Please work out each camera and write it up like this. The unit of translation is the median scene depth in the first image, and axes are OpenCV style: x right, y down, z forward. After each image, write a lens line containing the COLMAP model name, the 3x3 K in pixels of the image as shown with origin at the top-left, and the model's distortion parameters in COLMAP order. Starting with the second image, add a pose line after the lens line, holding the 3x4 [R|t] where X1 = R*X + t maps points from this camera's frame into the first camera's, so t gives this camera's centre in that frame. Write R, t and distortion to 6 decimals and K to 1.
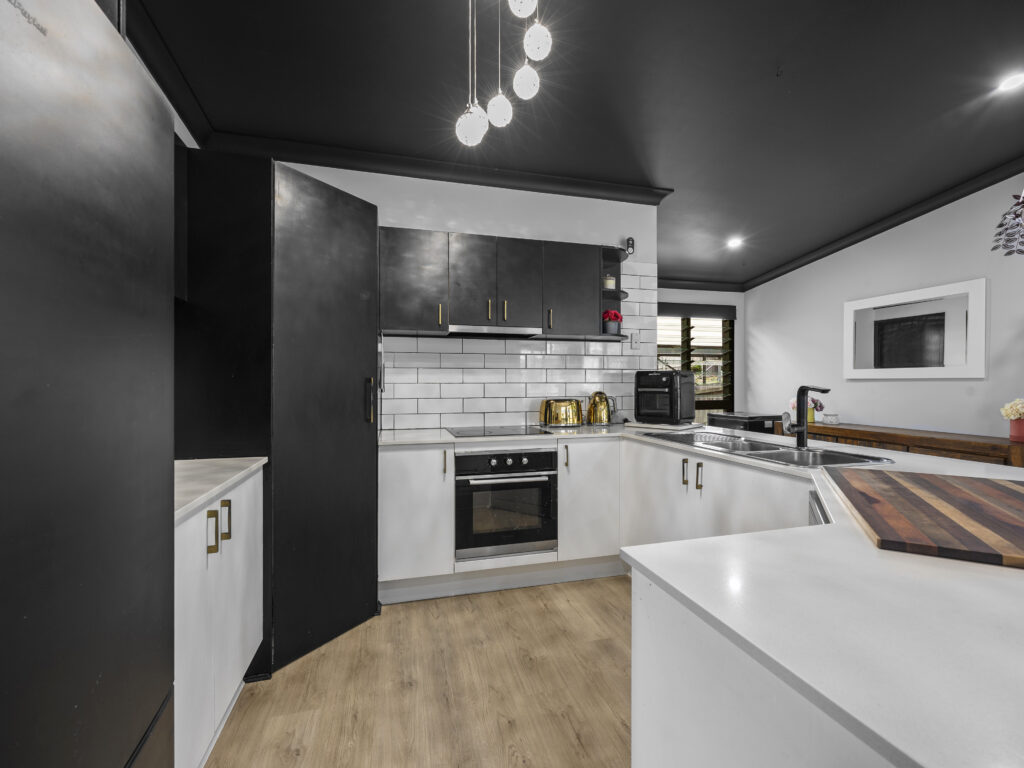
lens RADIAL K [[445.0, 0, 512.0], [0, 445.0, 384.0], [0, 0, 1]] dist [0.002032, 0.000067]
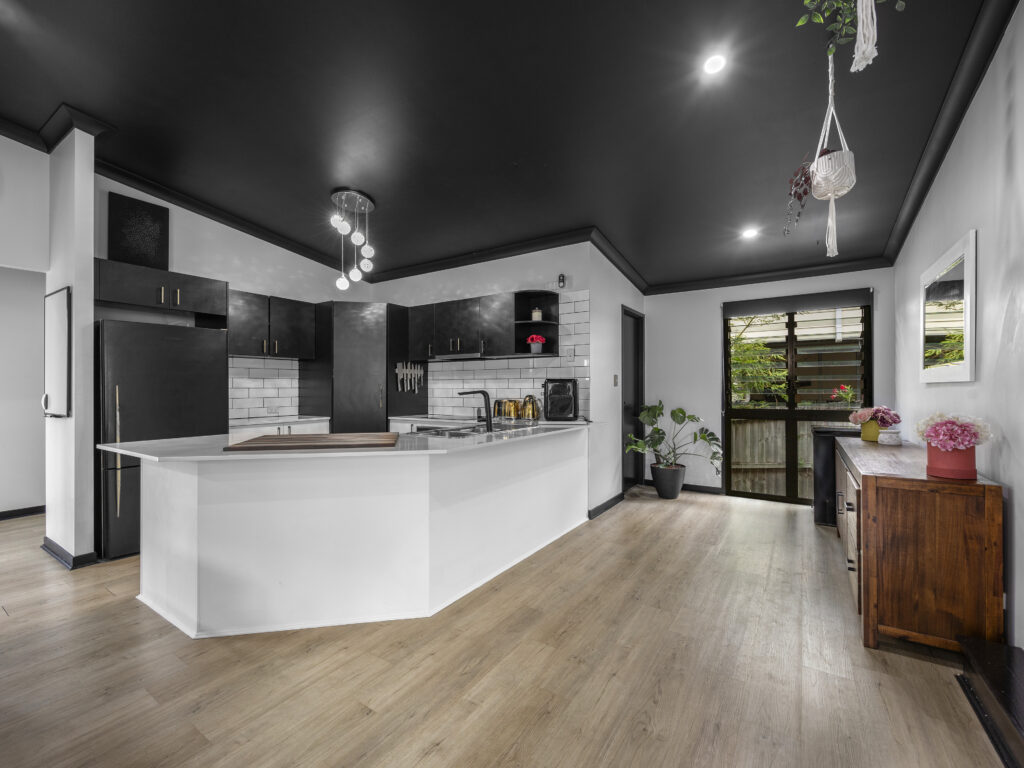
lens RADIAL K [[445.0, 0, 512.0], [0, 445.0, 384.0], [0, 0, 1]] dist [0.002032, 0.000067]
pose [[0.647423, -0.007246, -0.762096, 1.220950], [-0.002787, 0.999926, -0.011874, 0.000219], [0.762126, 0.009811, 0.647355, 0.062514]]
